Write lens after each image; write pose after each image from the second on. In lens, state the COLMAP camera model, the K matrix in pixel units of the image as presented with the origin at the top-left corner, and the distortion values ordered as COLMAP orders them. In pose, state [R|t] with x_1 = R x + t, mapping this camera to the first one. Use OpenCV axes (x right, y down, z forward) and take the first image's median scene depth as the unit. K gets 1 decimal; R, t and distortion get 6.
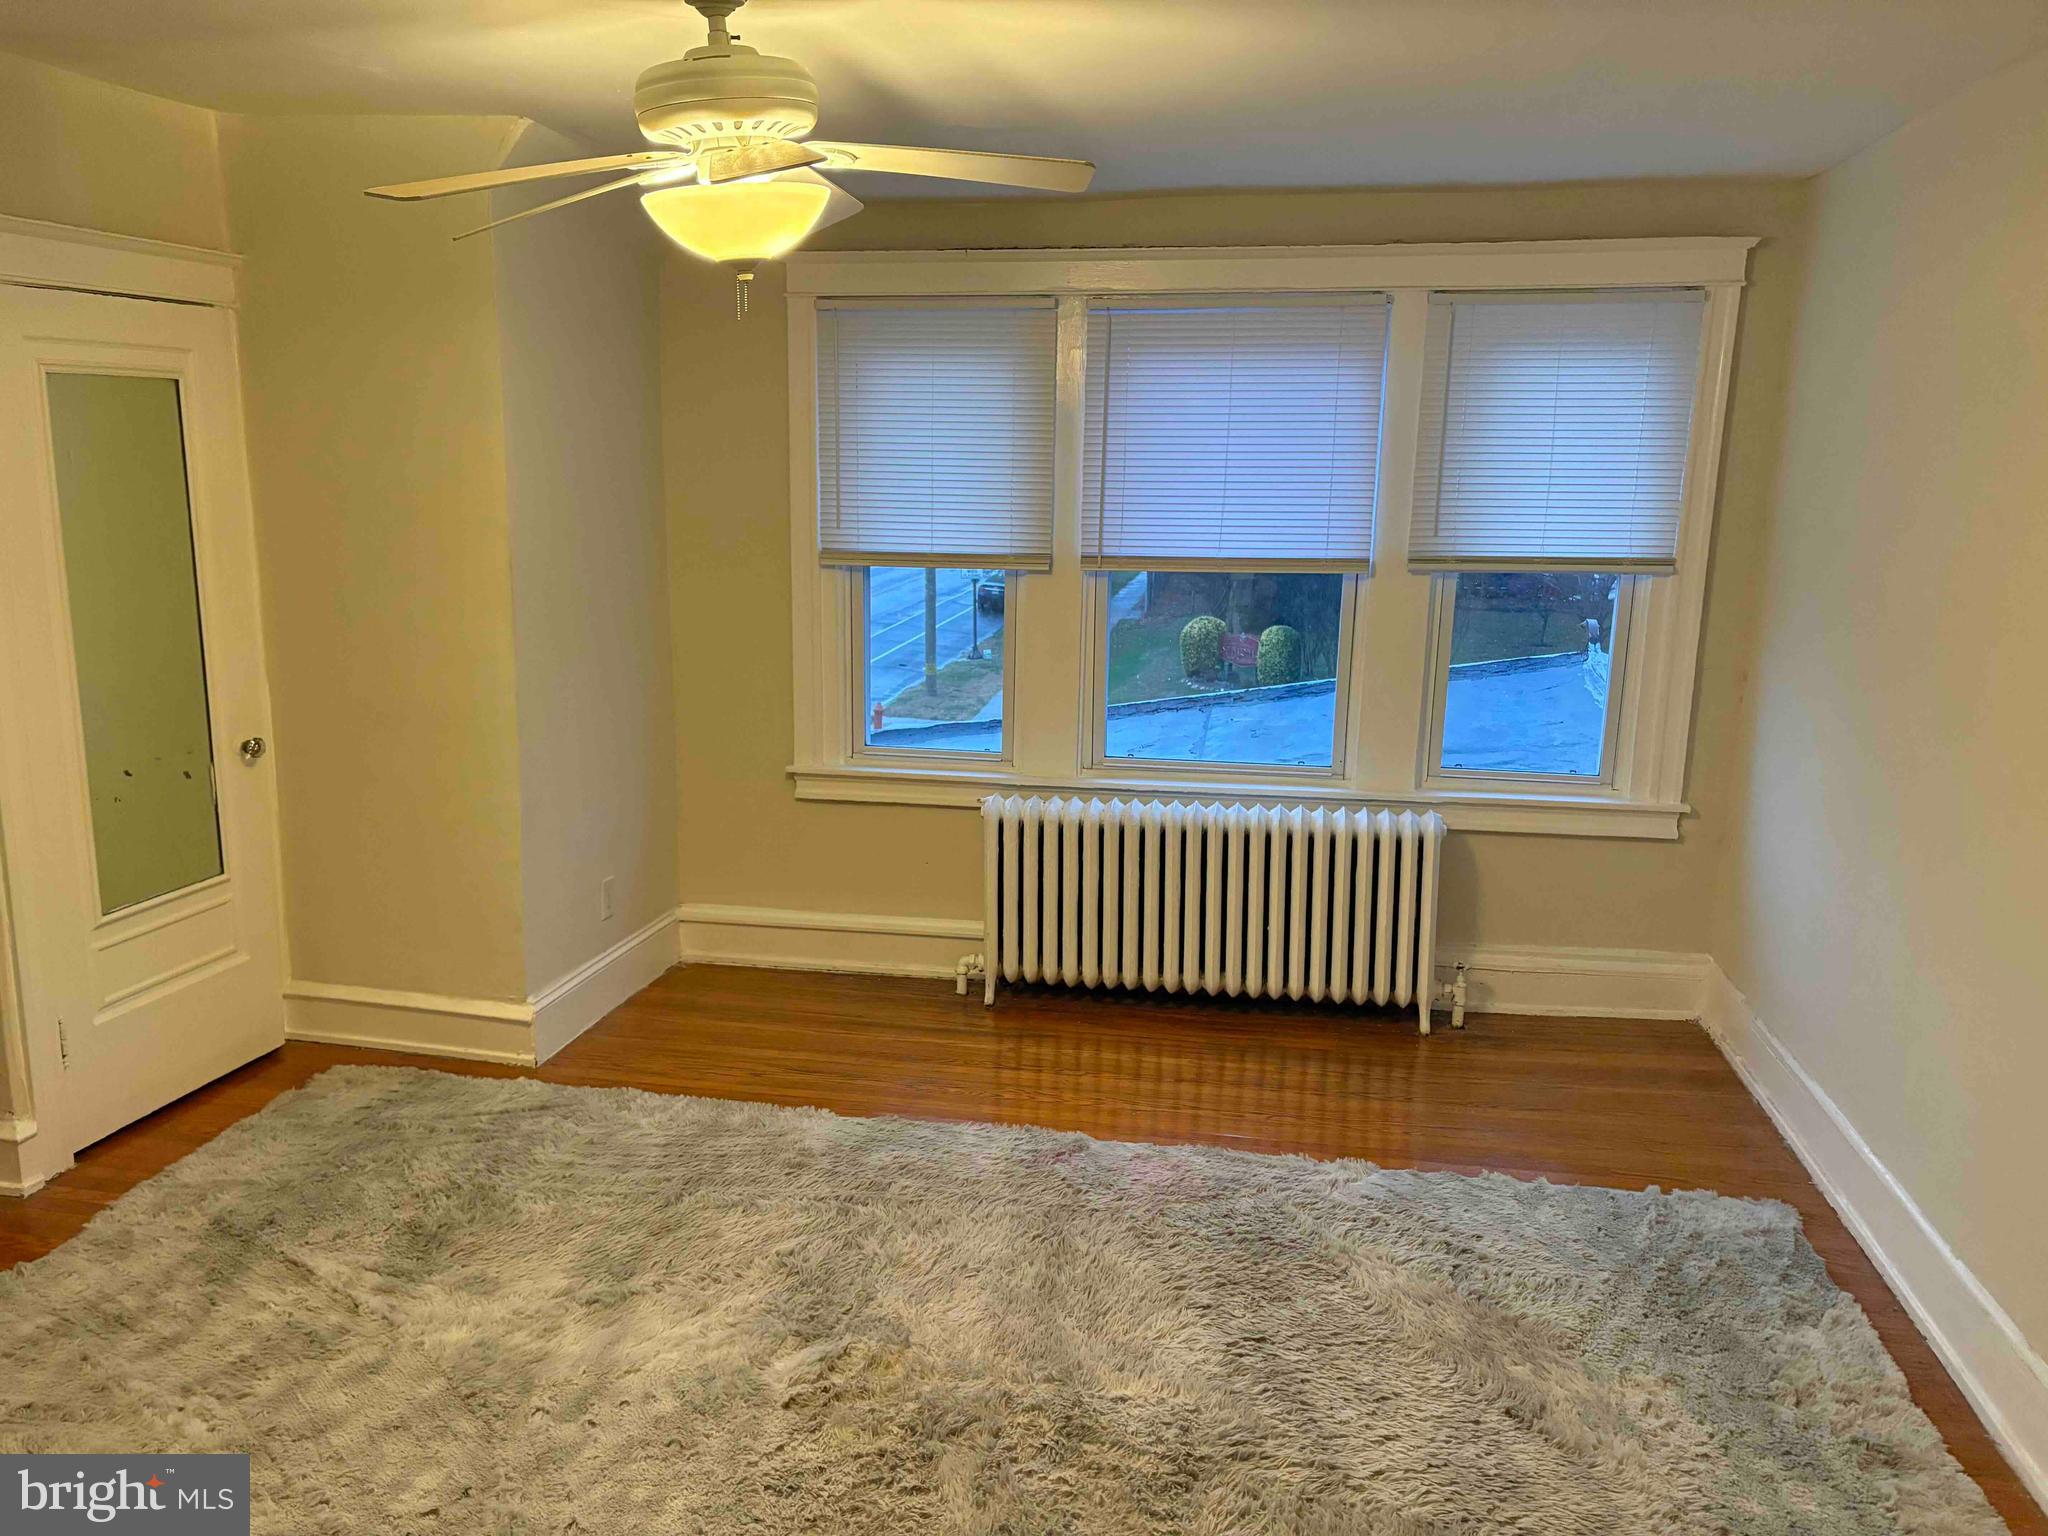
lens RADIAL K [[1525.5, 0, 1024.3], [0, 1525.5, 787.2], [0, 0, 1]] dist [0.027224, -0.052071]
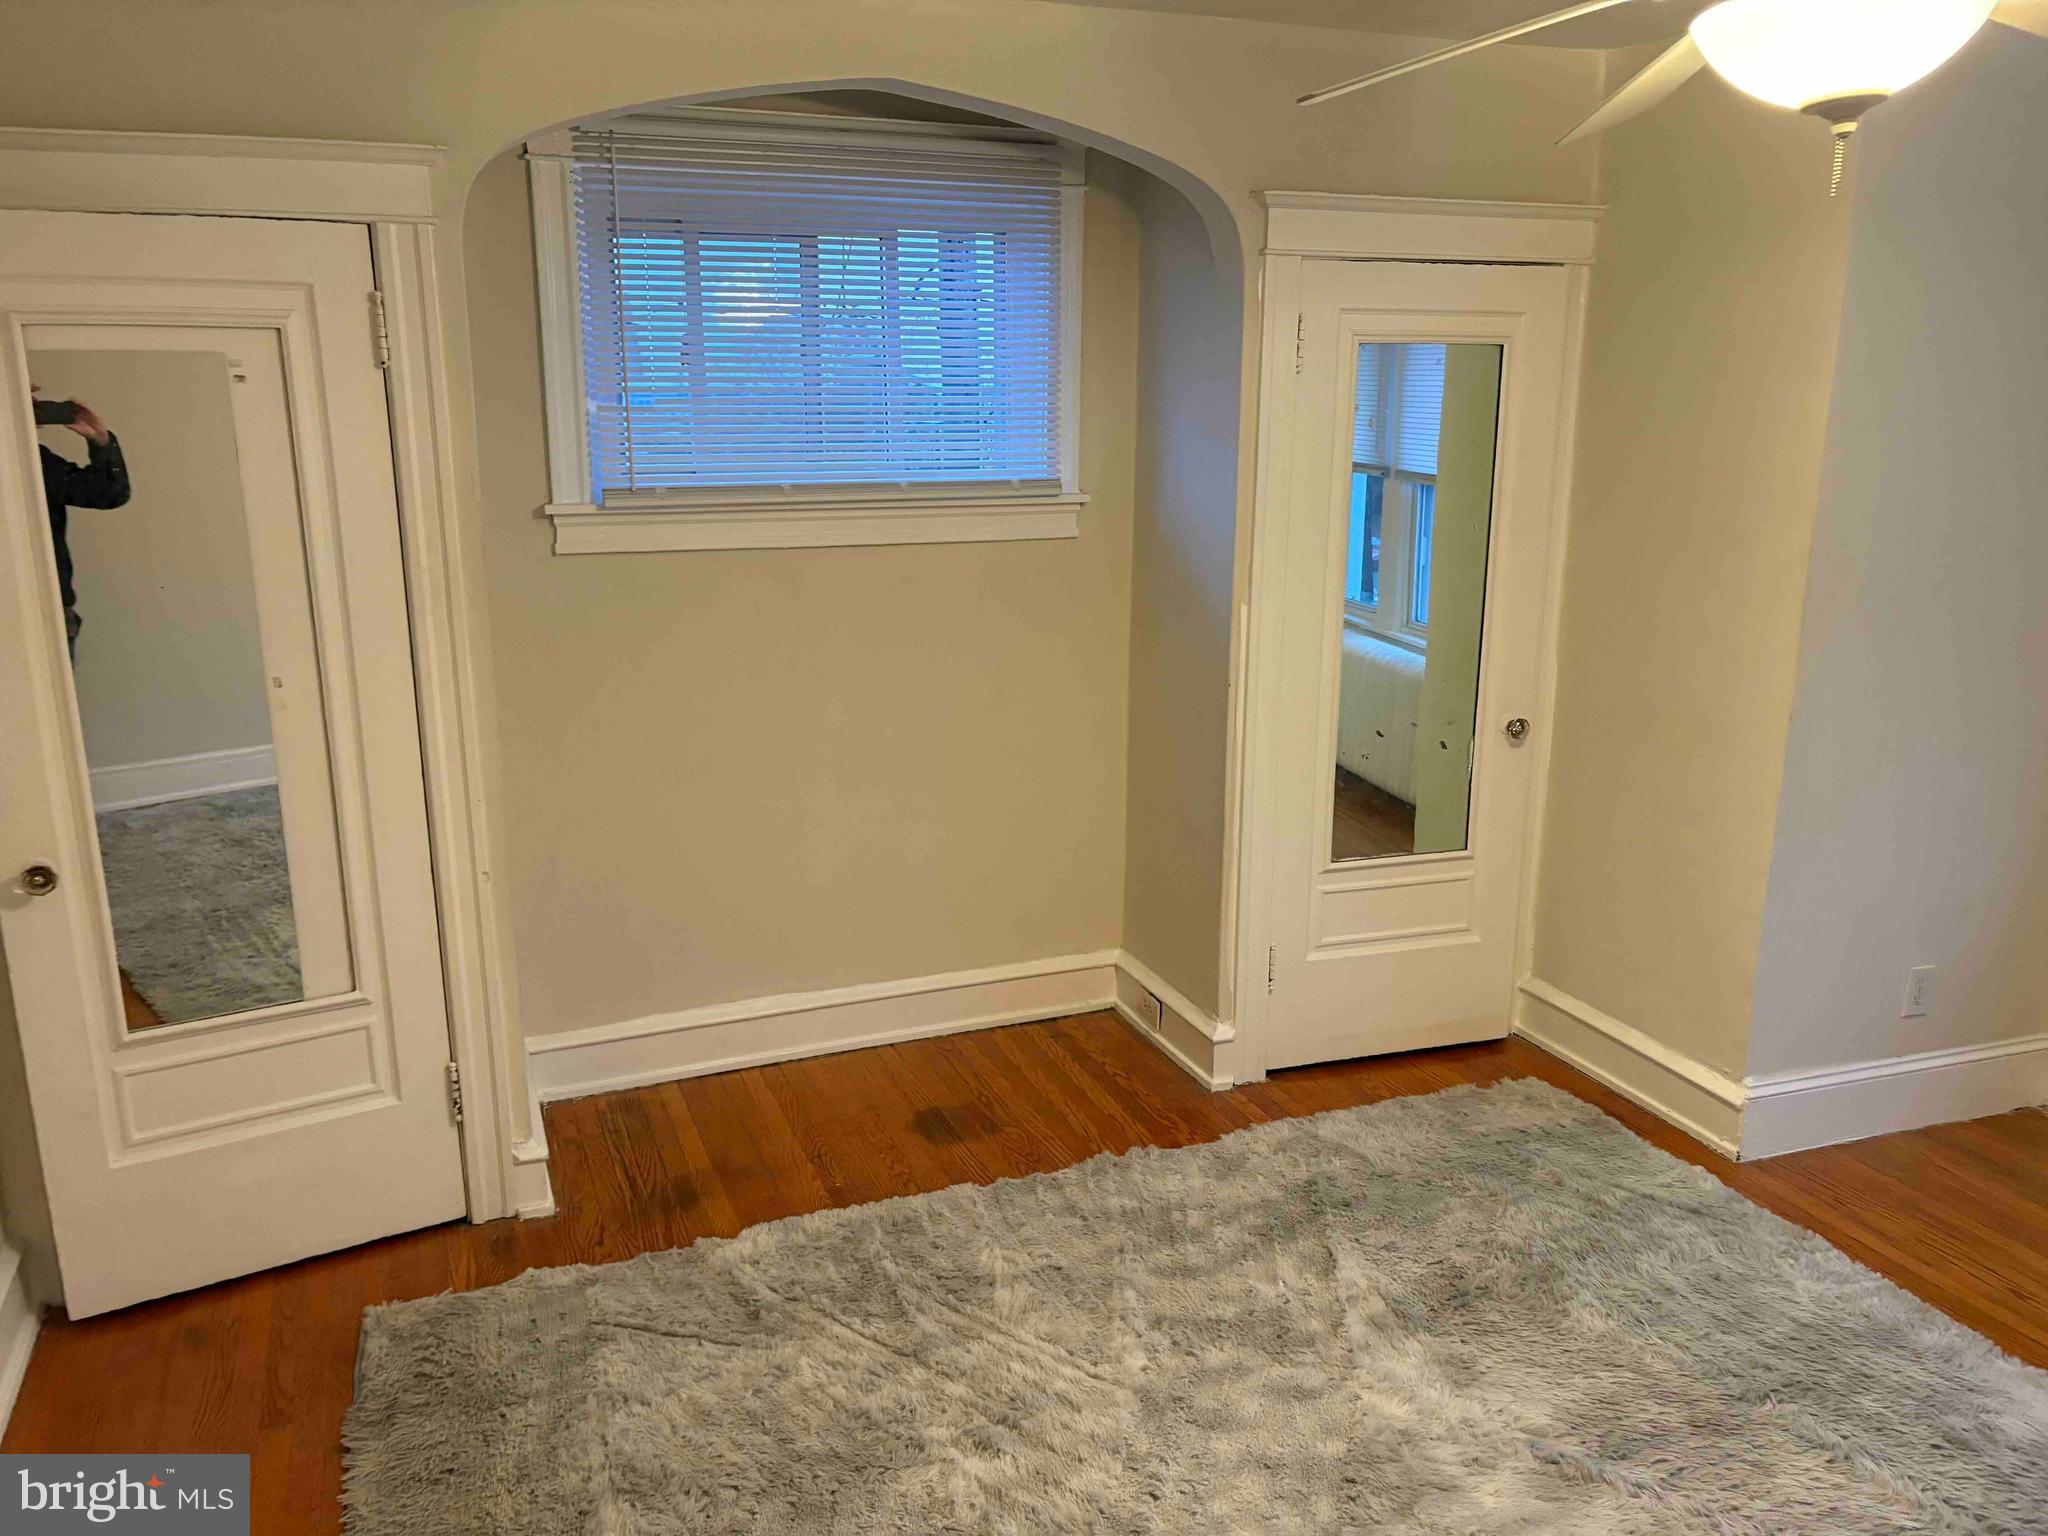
lens RADIAL K [[1525.5, 0, 1045.5], [0, 1525.5, 774.7], [0, 0, 1]] dist [0.027224, -0.052071]
pose [[0.511035, 0.175872, -0.841375, 0.170226], [-0.171873, 0.979984, 0.100453, -0.046568], [0.842201, 0.093275, 0.531034, 0.267544]]
